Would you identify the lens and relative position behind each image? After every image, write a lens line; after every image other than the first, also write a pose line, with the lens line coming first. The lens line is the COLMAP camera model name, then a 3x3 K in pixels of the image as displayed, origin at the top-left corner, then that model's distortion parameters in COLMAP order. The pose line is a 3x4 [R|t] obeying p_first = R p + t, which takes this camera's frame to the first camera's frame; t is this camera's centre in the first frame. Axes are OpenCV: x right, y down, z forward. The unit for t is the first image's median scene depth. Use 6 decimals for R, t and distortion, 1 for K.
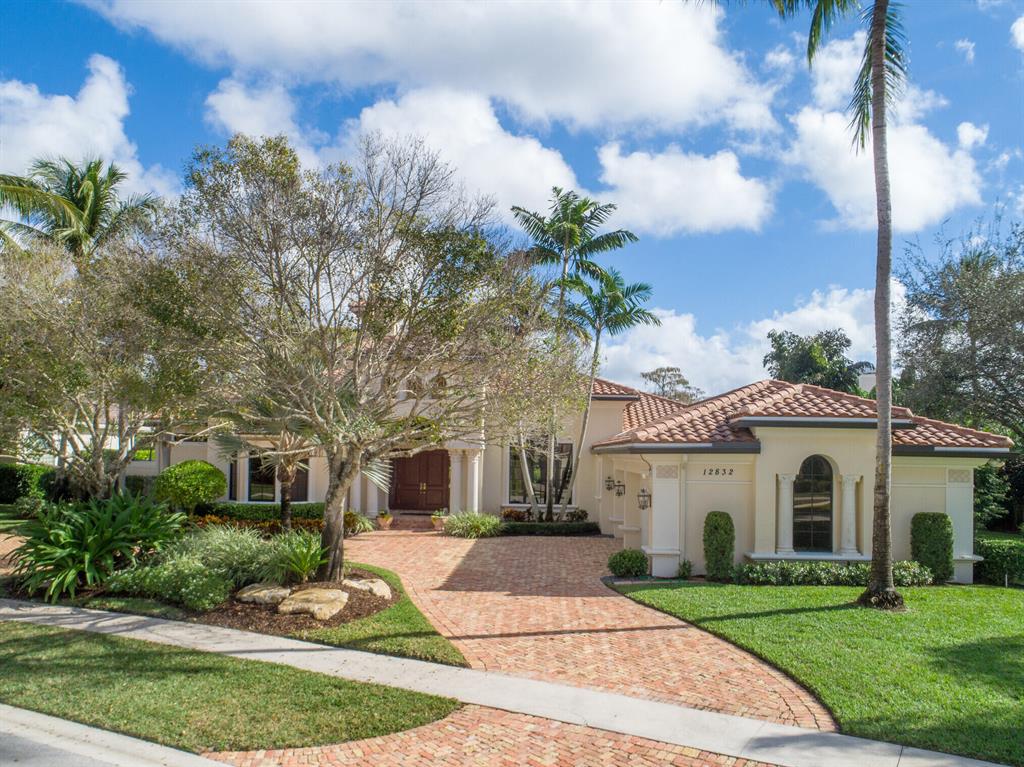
lens RADIAL K [[714.9, 0, 512.9], [0, 714.9, 386.1], [0, 0, 1]] dist [-0.011695, 0.003022]
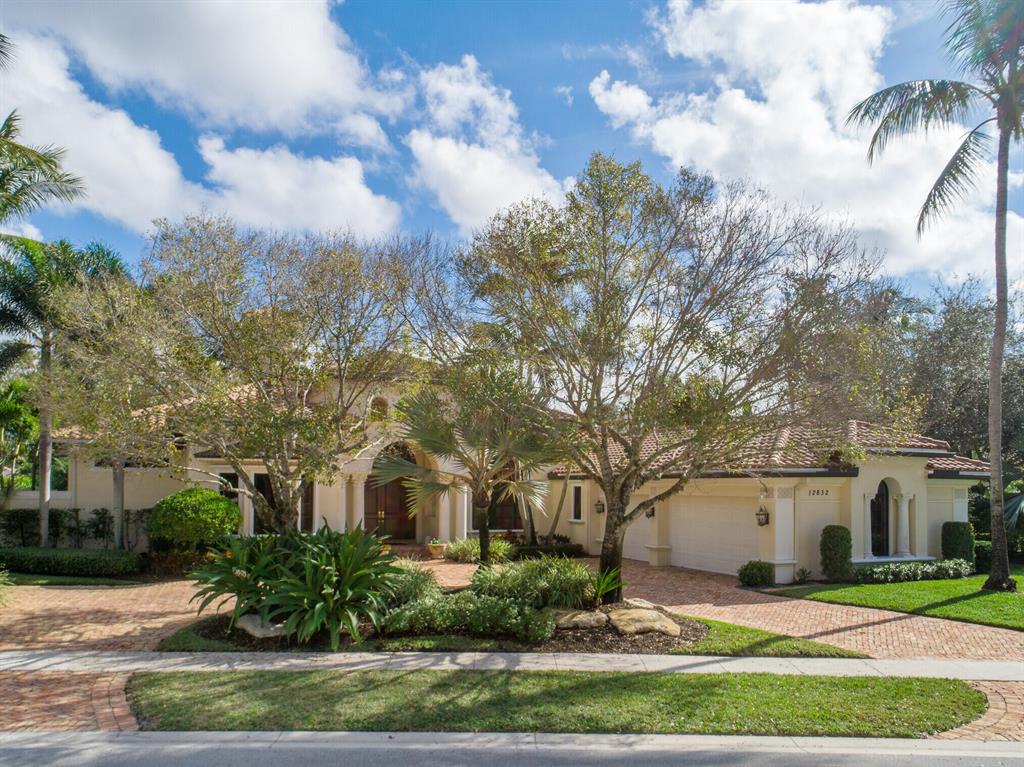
lens RADIAL K [[714.9, 0, 513.8], [0, 714.9, 381.8], [0, 0, 1]] dist [-0.011695, 0.003022]
pose [[0.927573, 0.045500, 0.370861, -0.812384], [-0.028804, 0.998312, -0.050437, 0.011268], [-0.372529, 0.036102, 0.927318, 0.087251]]
